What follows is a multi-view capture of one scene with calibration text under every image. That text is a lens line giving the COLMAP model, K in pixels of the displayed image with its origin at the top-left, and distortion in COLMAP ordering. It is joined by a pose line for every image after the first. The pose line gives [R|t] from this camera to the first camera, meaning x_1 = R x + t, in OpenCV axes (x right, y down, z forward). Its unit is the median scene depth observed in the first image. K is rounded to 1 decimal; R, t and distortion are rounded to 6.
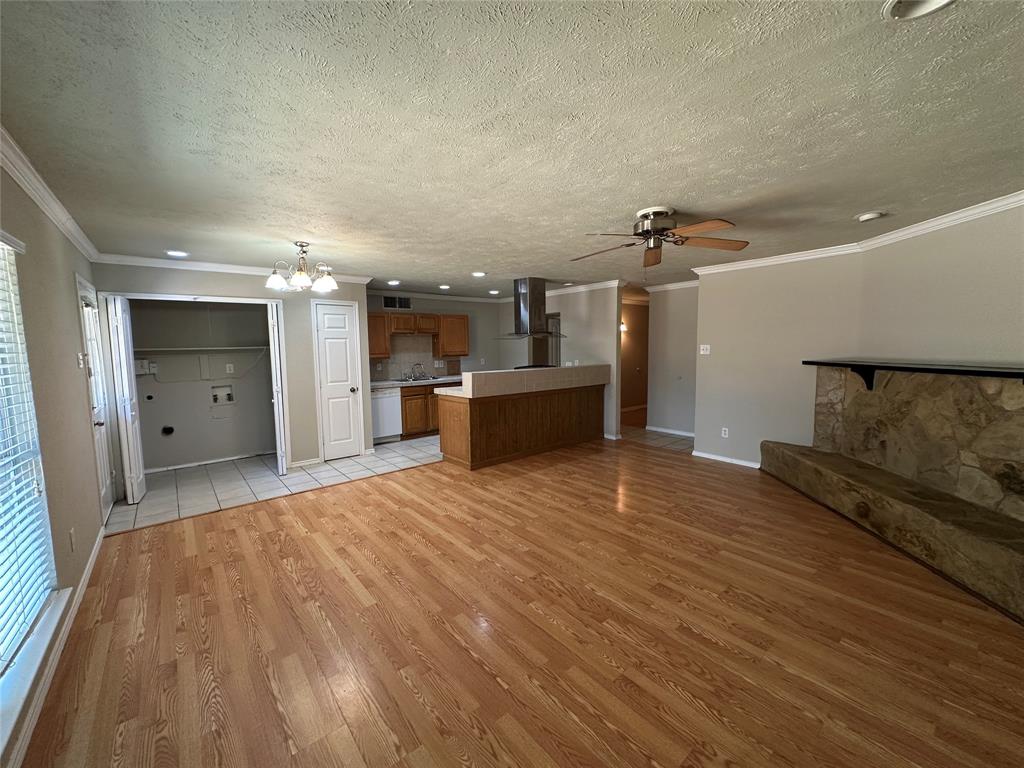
lens RADIAL K [[408.8, 0, 510.7], [0, 408.8, 381.7], [0, 0, 1]] dist [-0.000298, 0.000643]
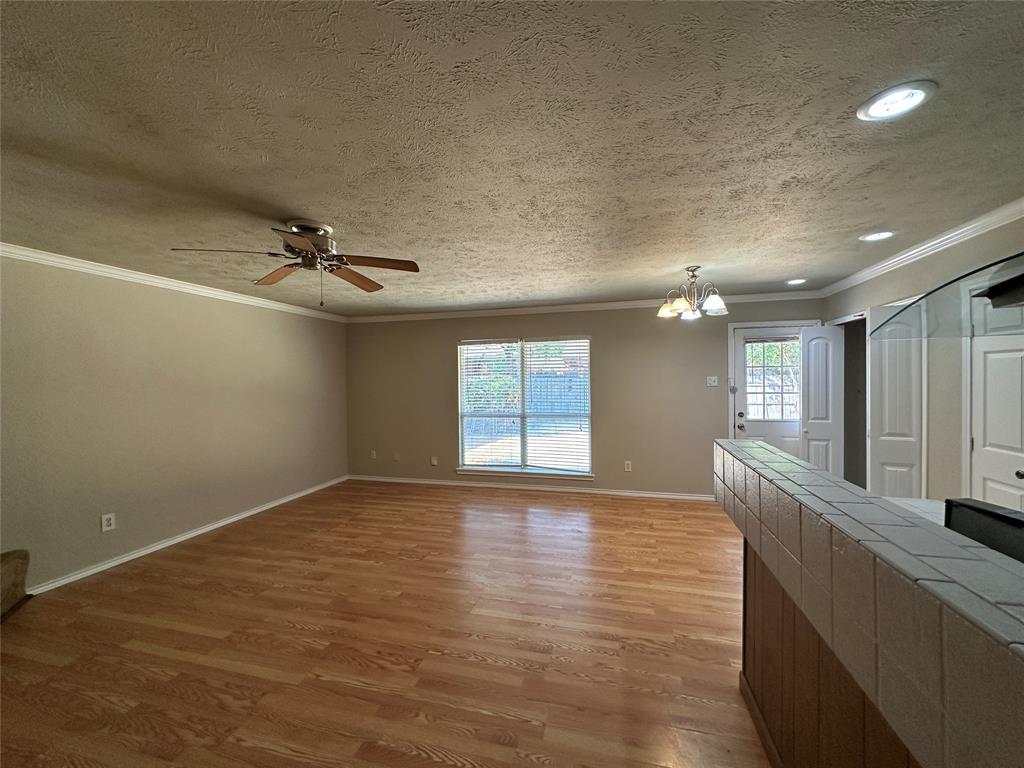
lens RADIAL K [[408.4, 0, 512.0], [0, 408.4, 384.0], [0, 0, 1]] dist [-0.000878, 0.000103]
pose [[-0.815453, 0.031078, -0.577989, 0.366878], [-0.029034, 0.995105, 0.094467, -0.129381], [0.578095, 0.093815, -0.810558, 1.408916]]
